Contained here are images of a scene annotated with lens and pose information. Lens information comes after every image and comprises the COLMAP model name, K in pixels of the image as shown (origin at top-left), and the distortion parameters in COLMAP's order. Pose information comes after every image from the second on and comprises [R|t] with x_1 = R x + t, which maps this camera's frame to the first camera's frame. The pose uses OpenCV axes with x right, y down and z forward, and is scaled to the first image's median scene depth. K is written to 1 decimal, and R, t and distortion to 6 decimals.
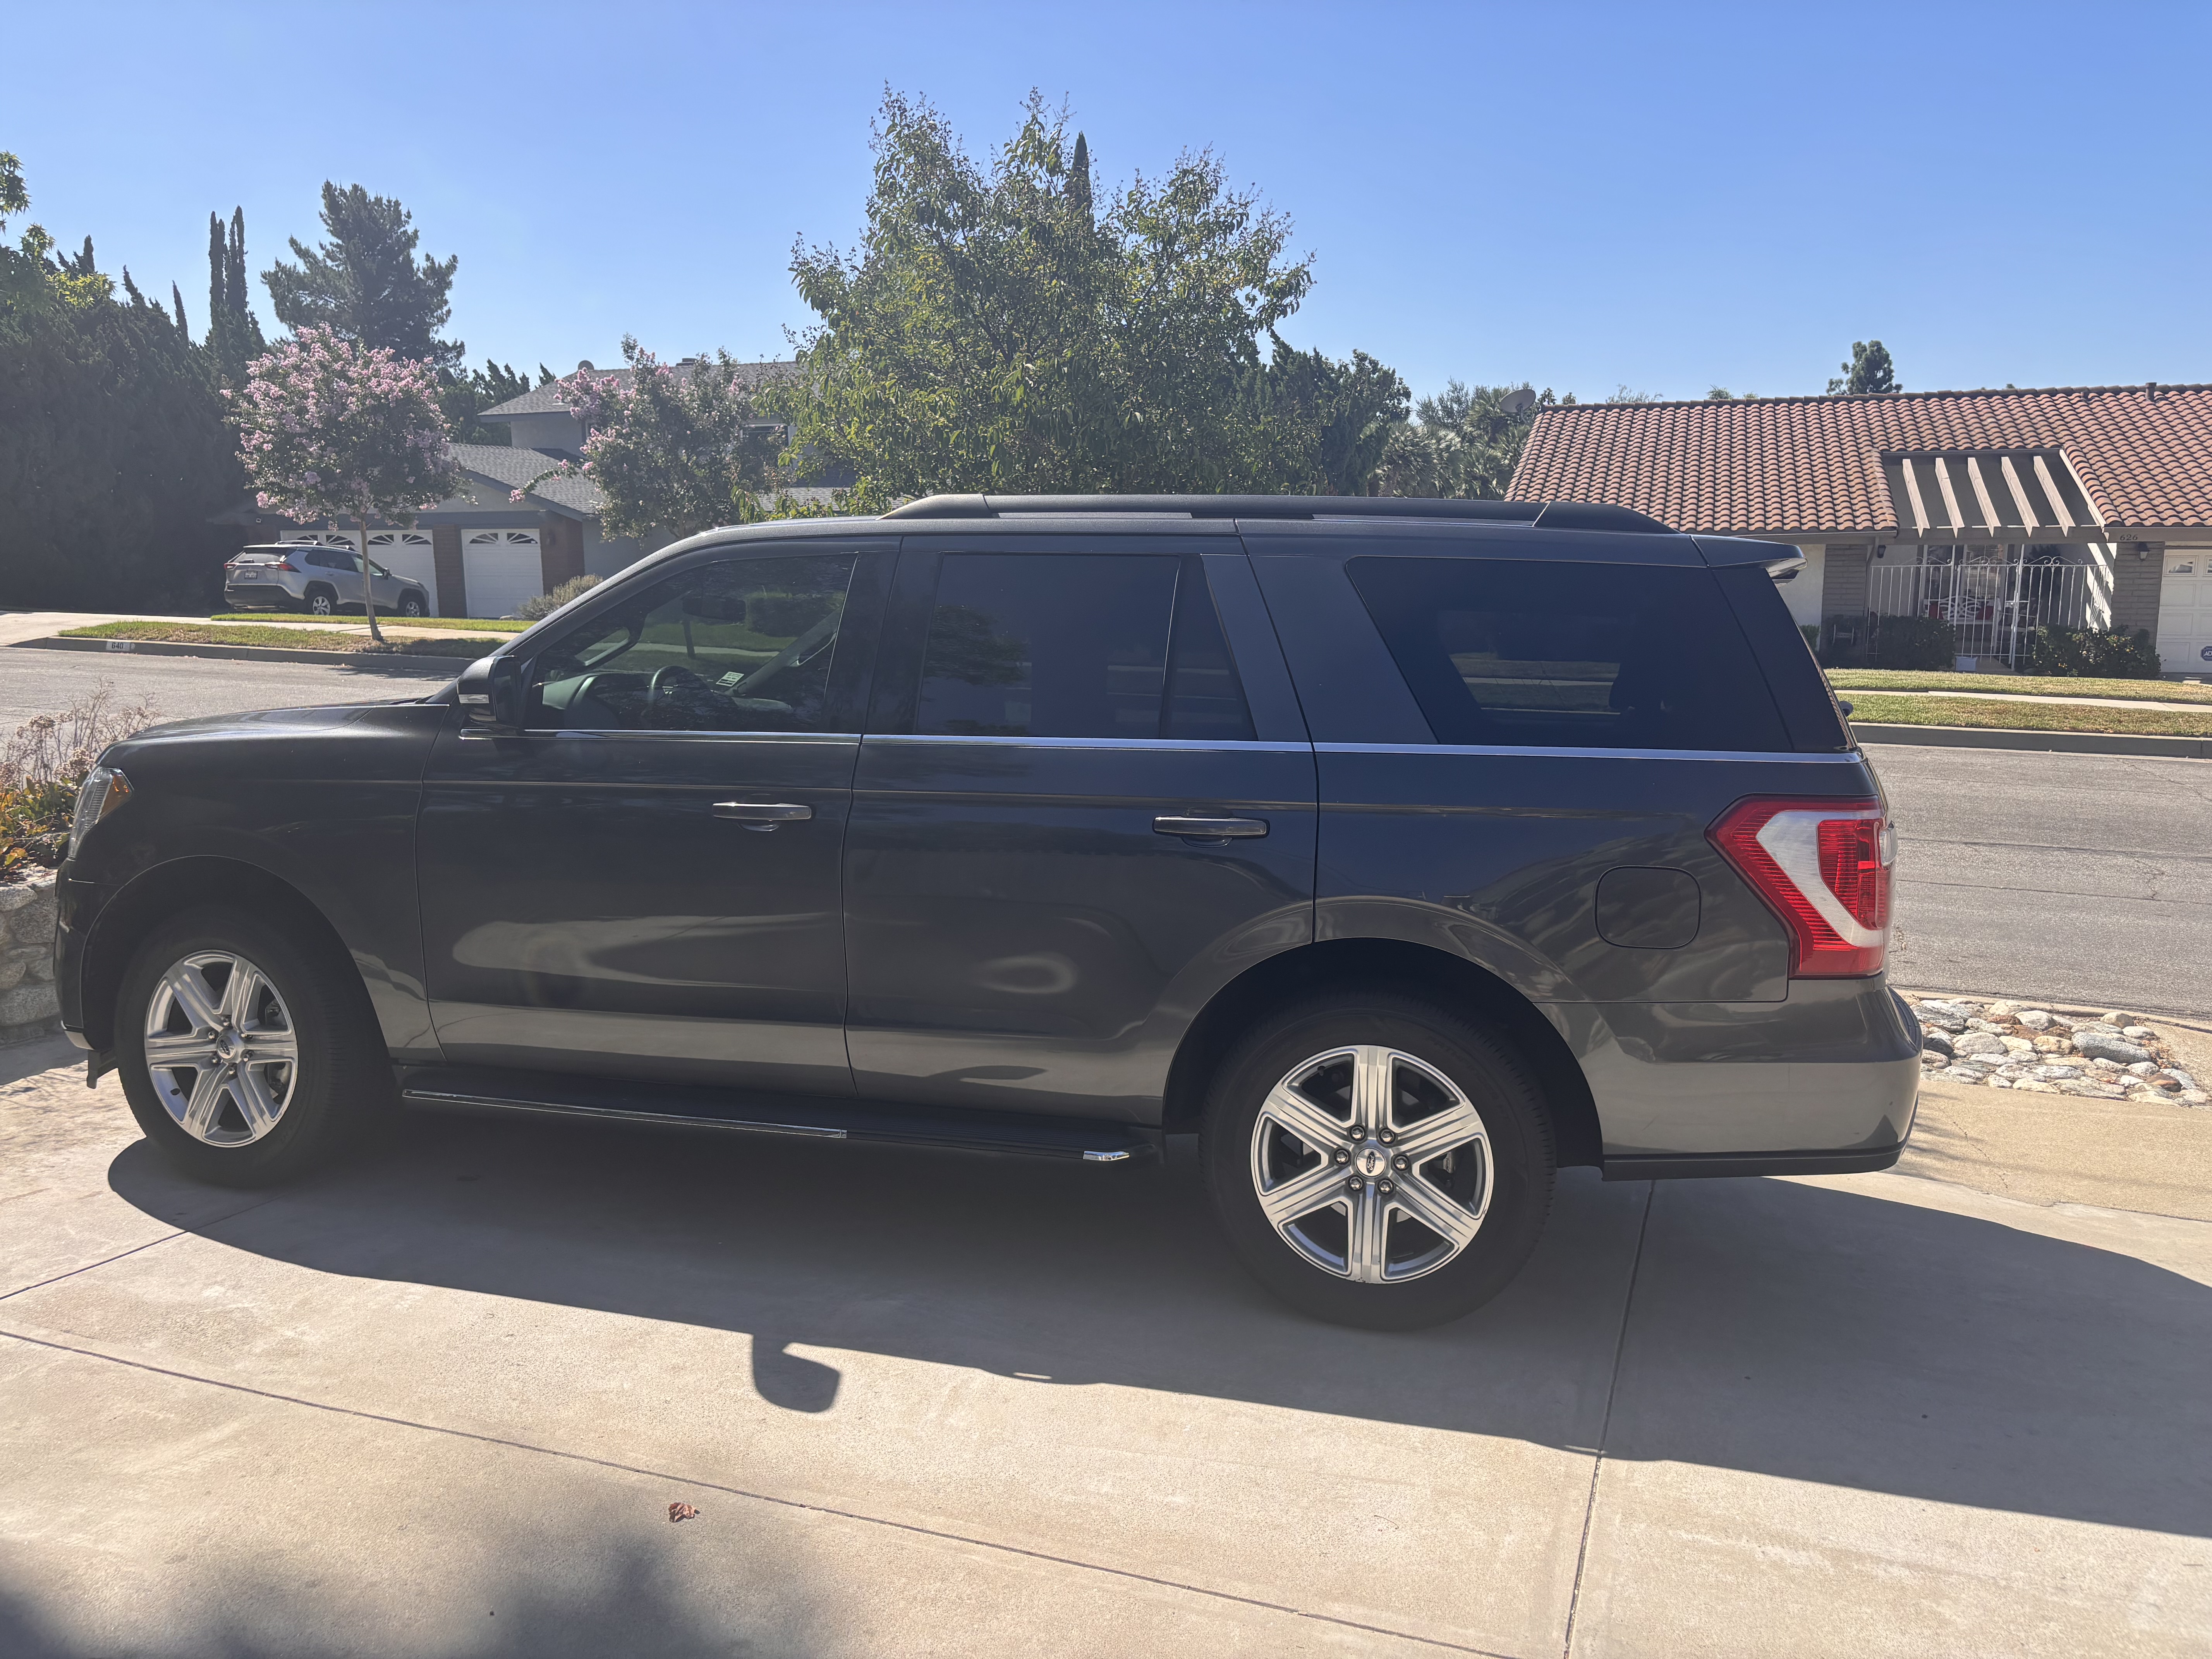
lens RADIAL K [[1676.2, 0, 1093.3], [0, 1676.2, 838.4], [0, 0, 1]] dist [0.064389, -0.075060]
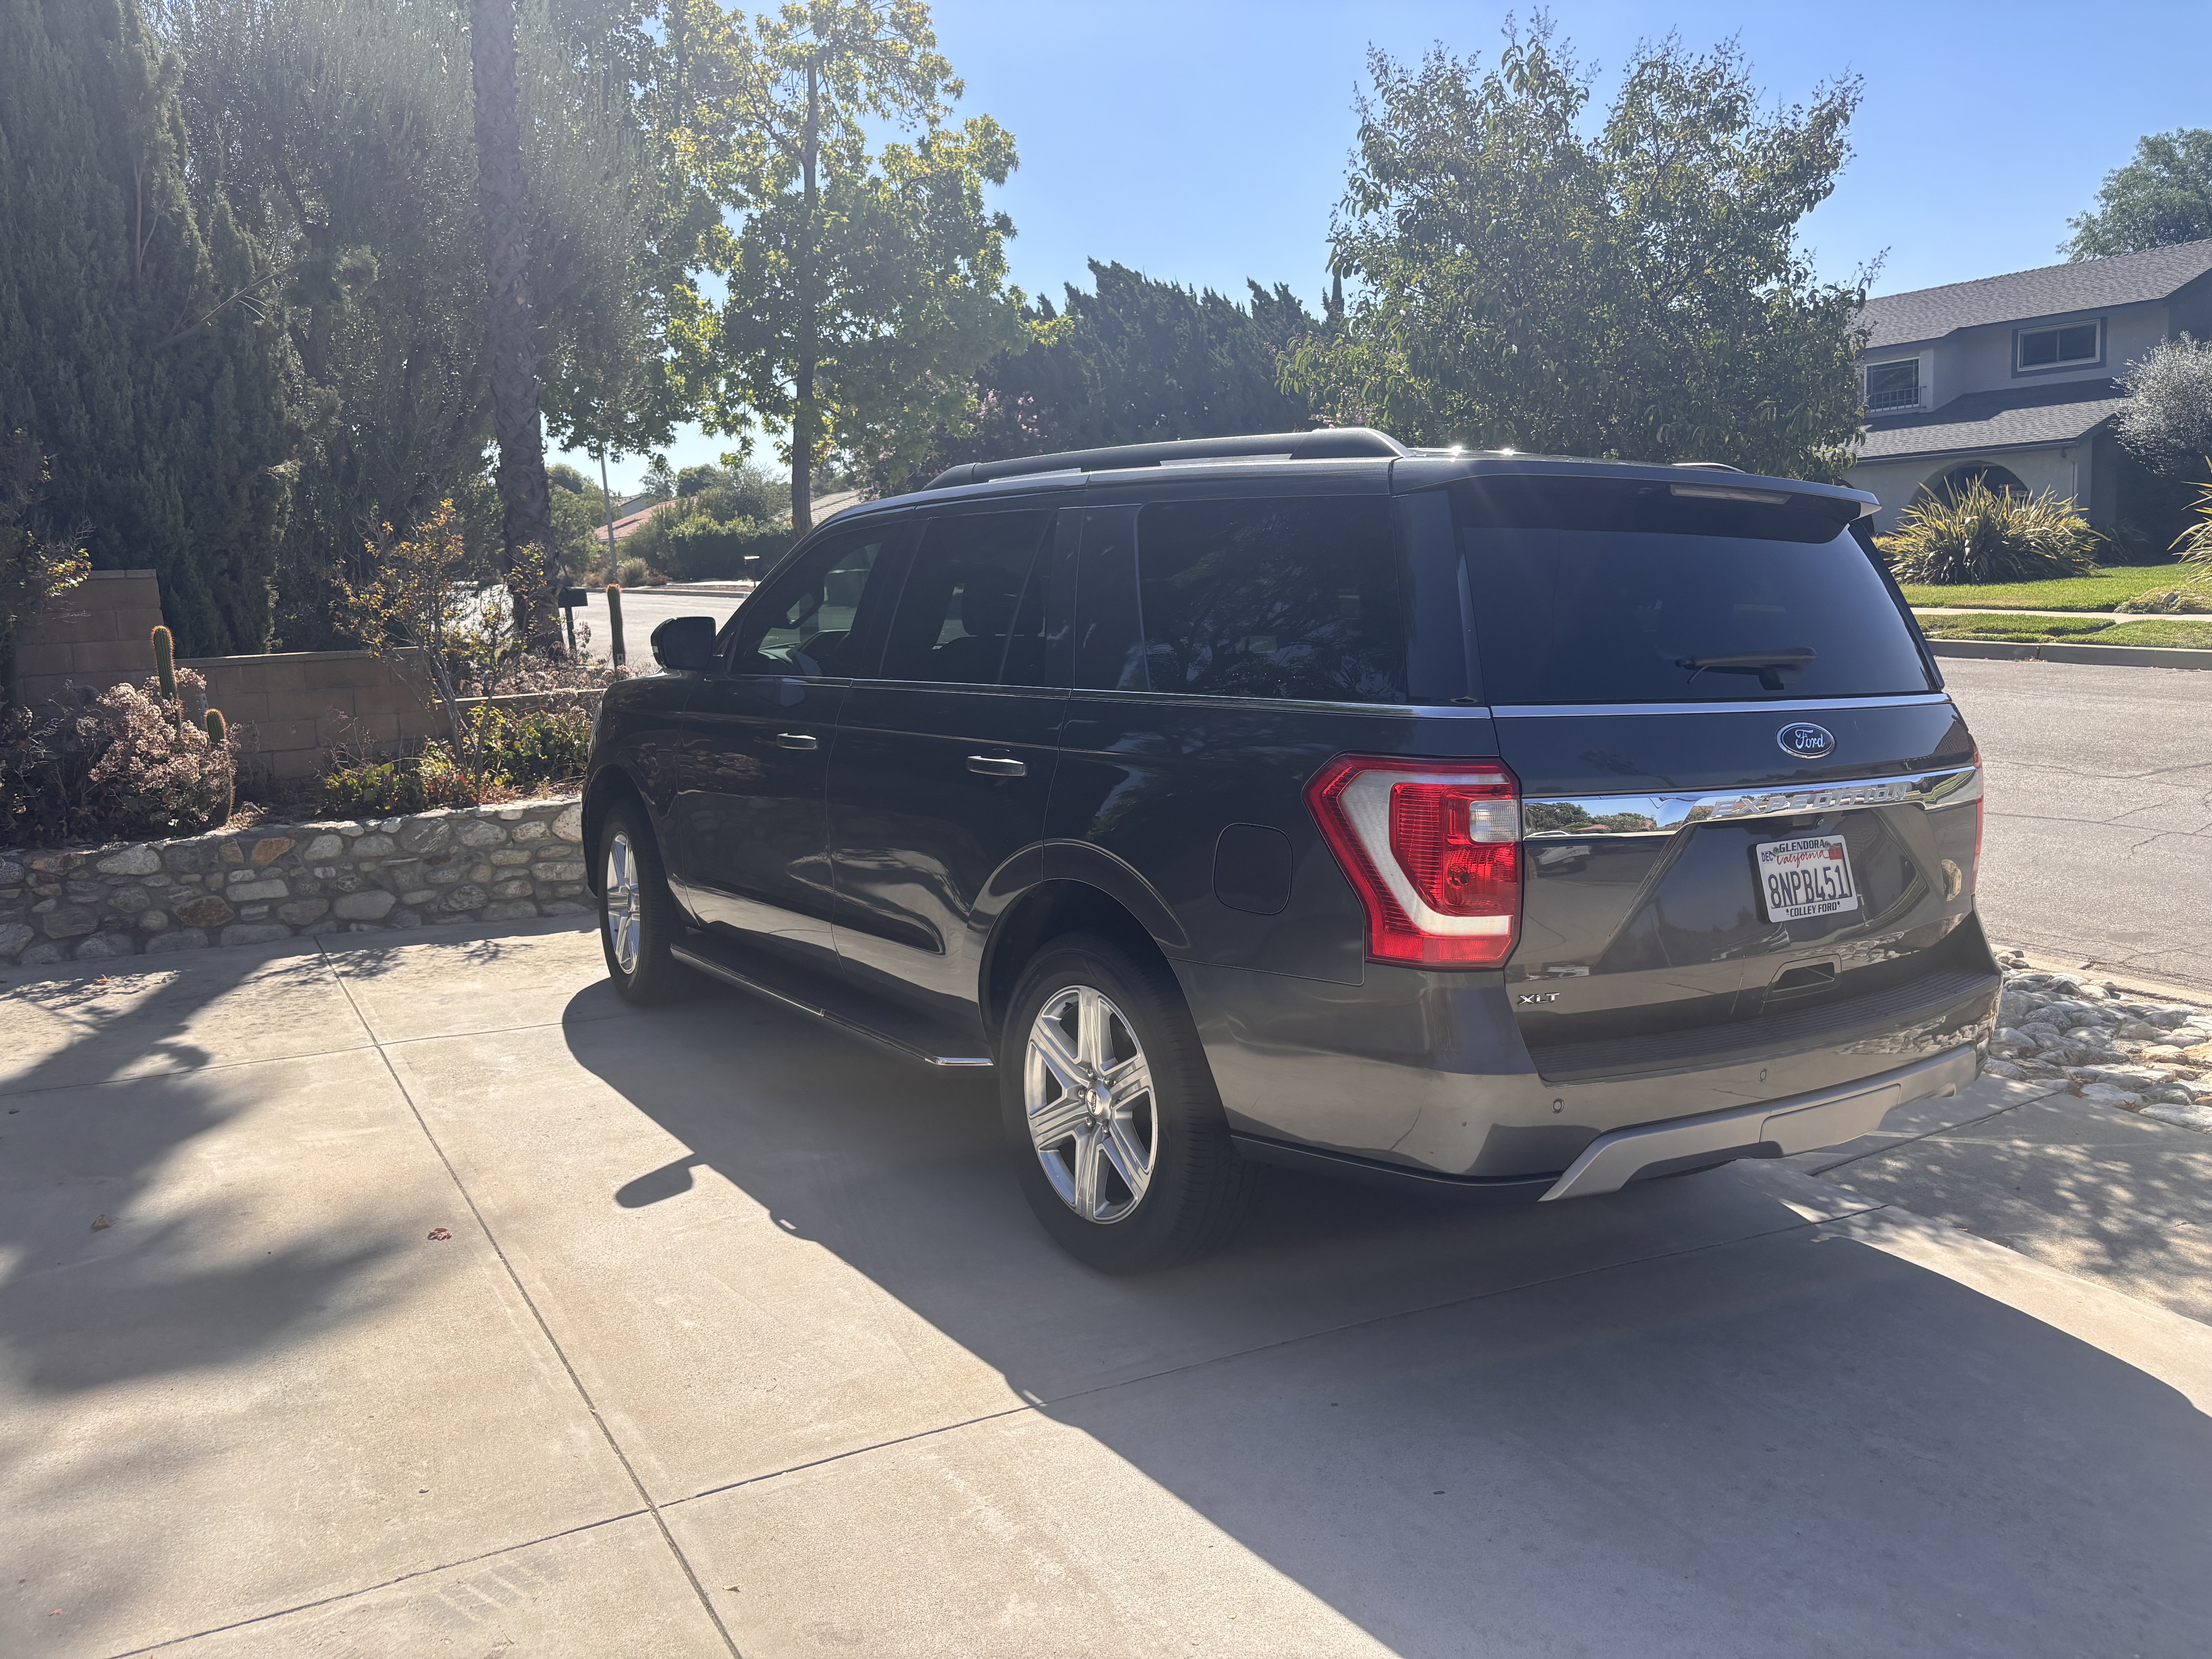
lens RADIAL K [[1676.2, 0, 1012.5], [0, 1676.2, 806.5], [0, 0, 1]] dist [0.064389, -0.075060]
pose [[0.754307, 0.057880, -0.653965, 0.917353], [-0.048098, 0.998301, 0.032878, -0.019729], [0.654757, 0.006655, 0.755810, 0.236144]]
